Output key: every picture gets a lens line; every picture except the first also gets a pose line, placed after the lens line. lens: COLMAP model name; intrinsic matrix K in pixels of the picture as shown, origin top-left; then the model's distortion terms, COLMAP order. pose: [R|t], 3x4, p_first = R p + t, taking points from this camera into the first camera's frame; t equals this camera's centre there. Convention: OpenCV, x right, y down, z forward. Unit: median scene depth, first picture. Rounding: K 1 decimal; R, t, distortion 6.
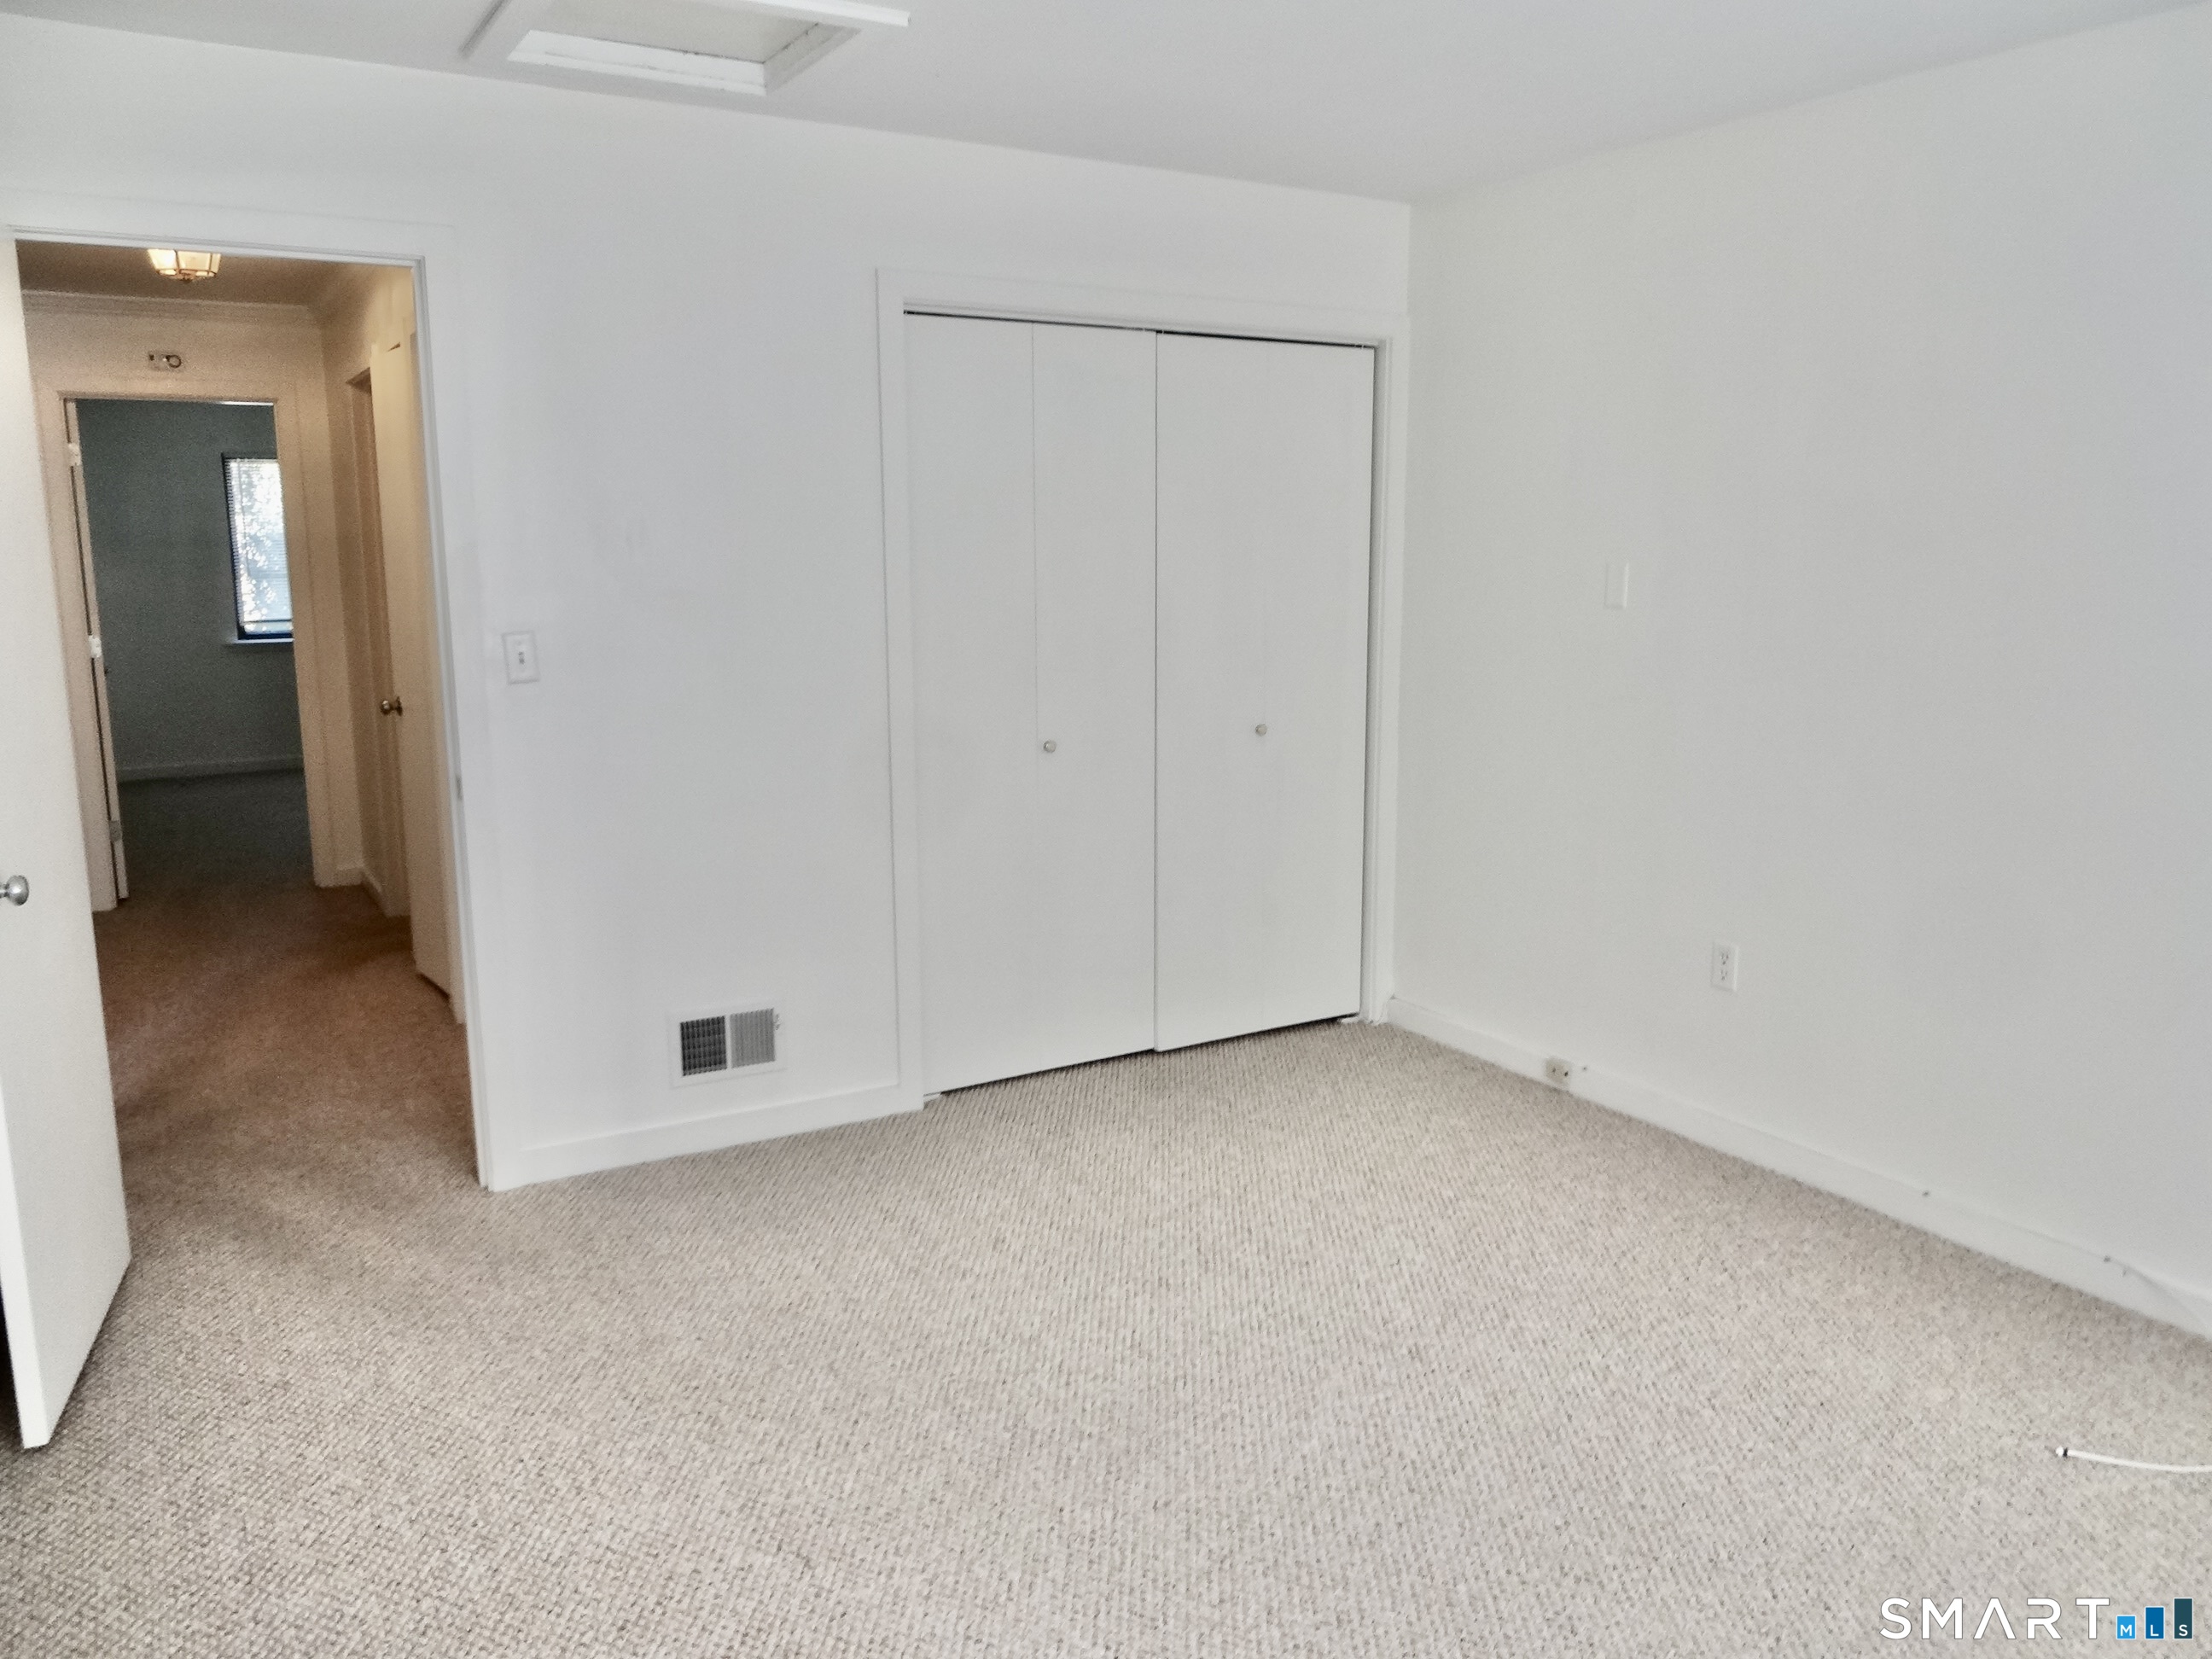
lens RADIAL K [[1660.9, 0, 1106.0], [0, 1660.9, 829.5], [0, 0, 1]] dist [0.002100, -0.007371]
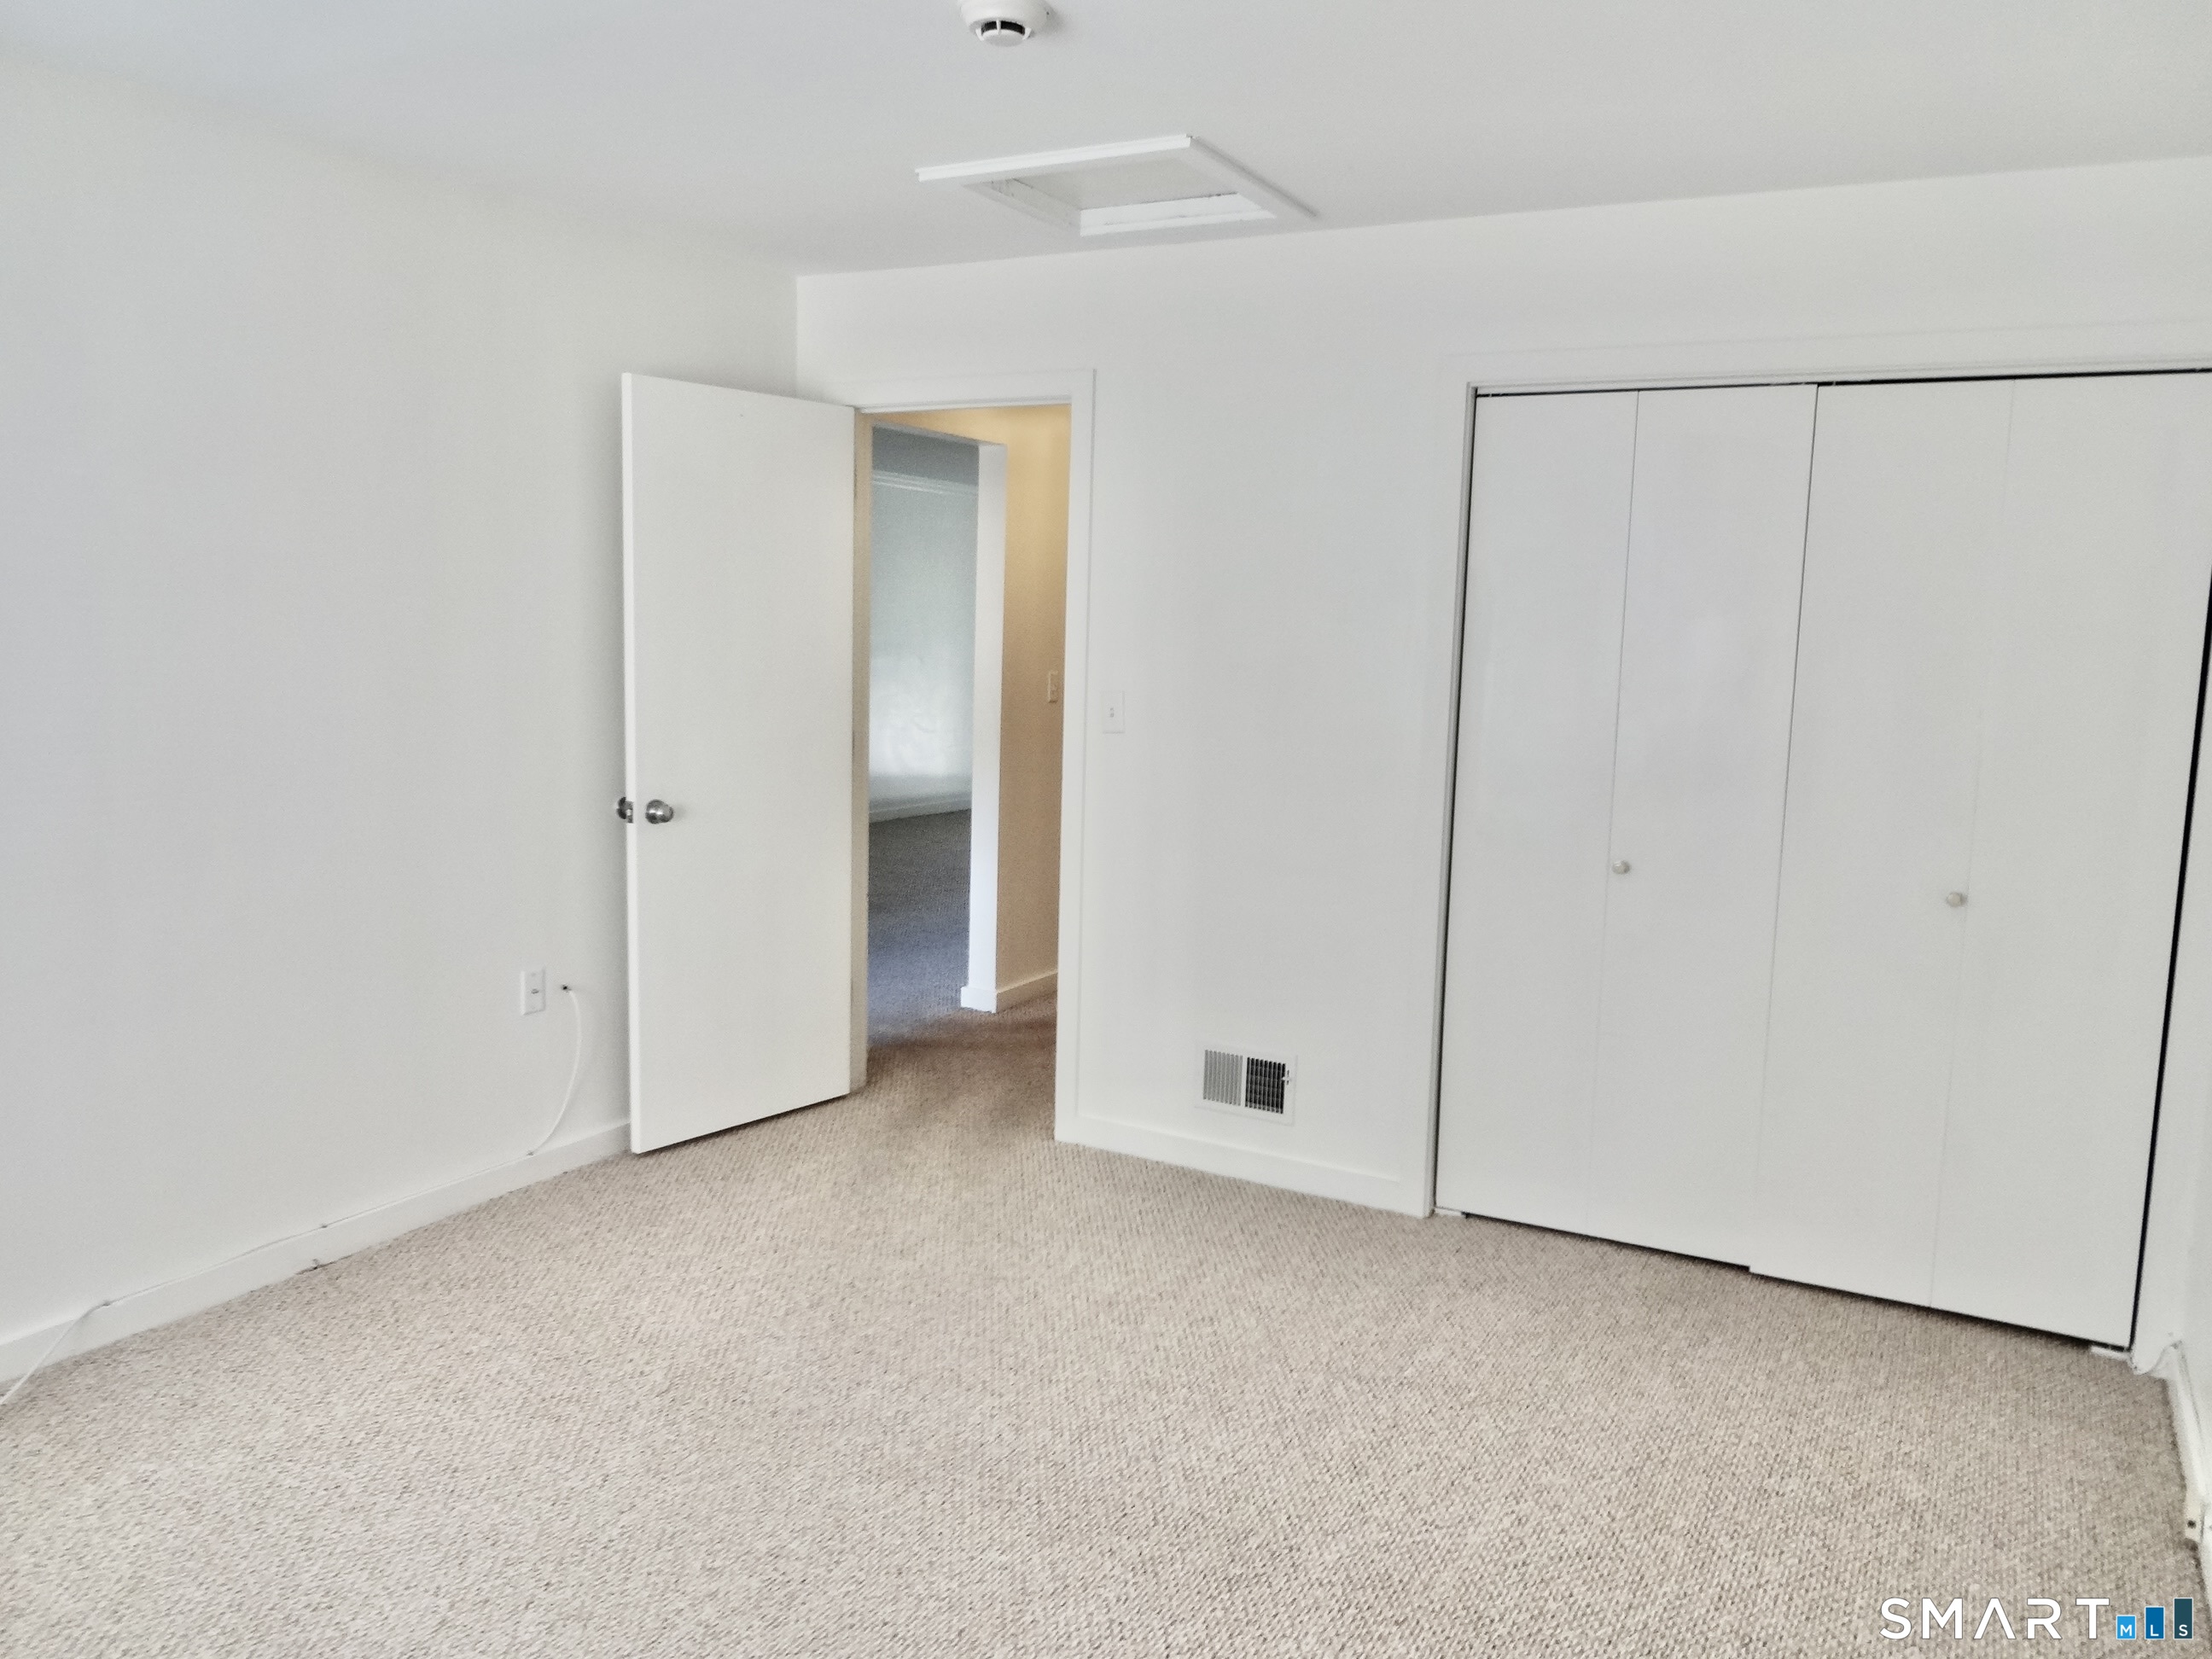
lens RADIAL K [[1635.2, 0, 1106.0], [0, 1635.2, 829.5], [0, 0, 1]] dist [0.007507, 0.000097]
pose [[0.497280, 0.126540, -0.858313, 0.650472], [-0.182686, 0.982398, 0.038991, -0.061683], [0.848138, 0.137412, 0.511644, 0.371524]]
